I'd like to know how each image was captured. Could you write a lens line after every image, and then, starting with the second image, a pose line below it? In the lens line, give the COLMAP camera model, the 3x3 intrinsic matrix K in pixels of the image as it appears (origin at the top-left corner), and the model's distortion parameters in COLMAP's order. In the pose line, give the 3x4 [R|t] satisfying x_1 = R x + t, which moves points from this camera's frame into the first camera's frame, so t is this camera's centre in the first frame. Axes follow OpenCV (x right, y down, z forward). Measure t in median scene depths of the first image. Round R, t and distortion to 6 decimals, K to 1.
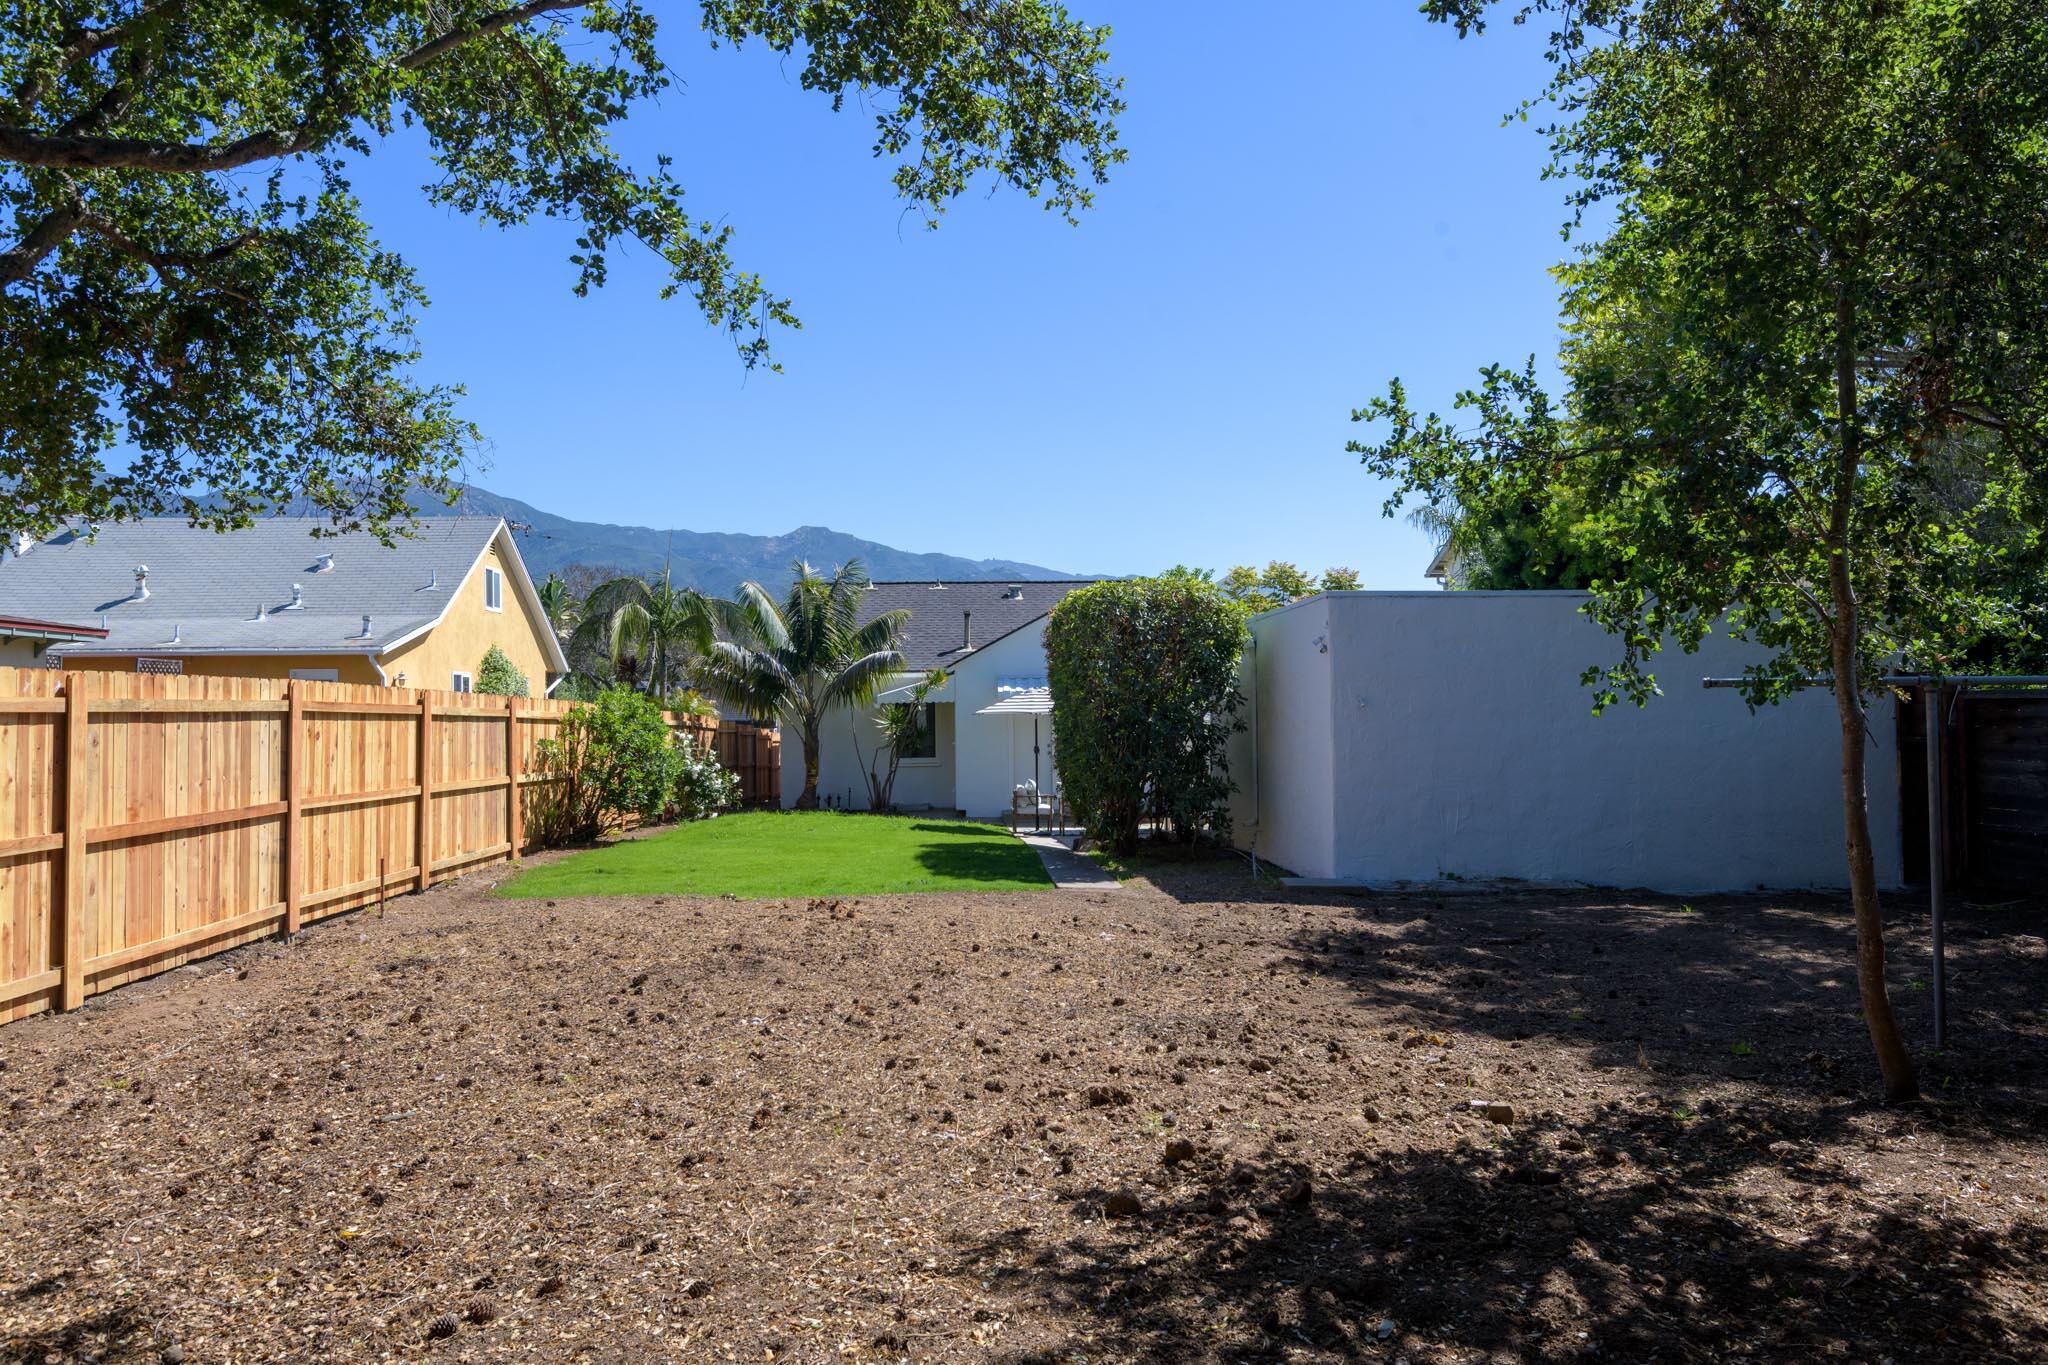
lens RADIAL K [[1362.0, 0, 1030.3], [0, 1362.0, 688.1], [0, 0, 1]] dist [0.005190, 0.000035]
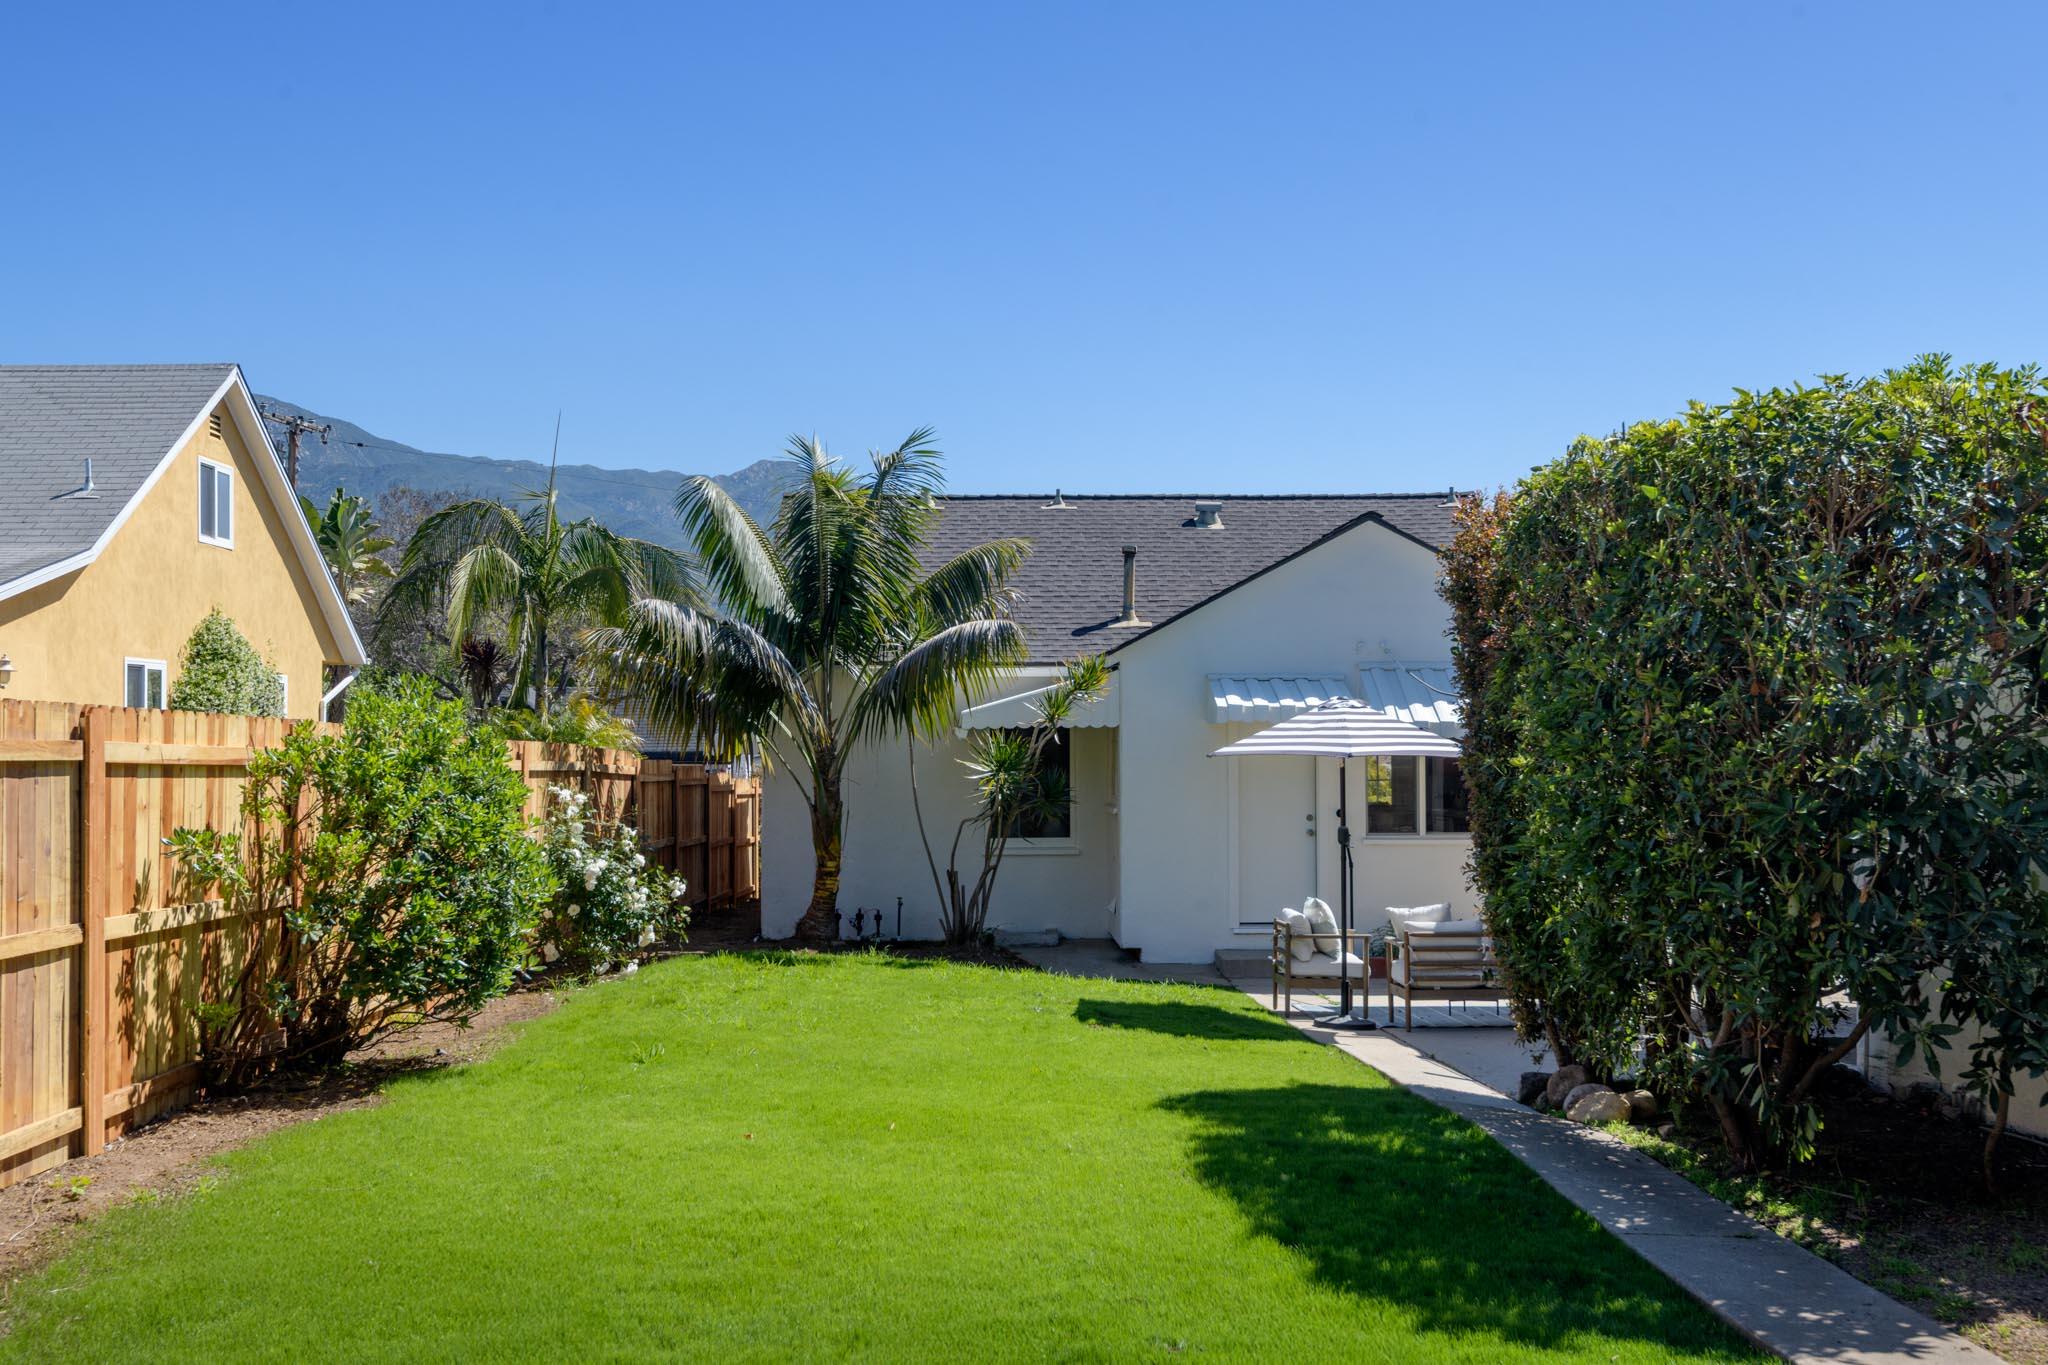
lens RADIAL K [[2047.2, 0, 1021.2], [0, 2047.2, 683.0], [0, 0, 1]] dist [-0.025878, 0.000000]
pose [[0.999230, 0.007727, -0.038456, -0.065280], [-0.008100, 0.999922, -0.009556, 0.001849], [0.038379, 0.009860, 0.999215, 0.274891]]
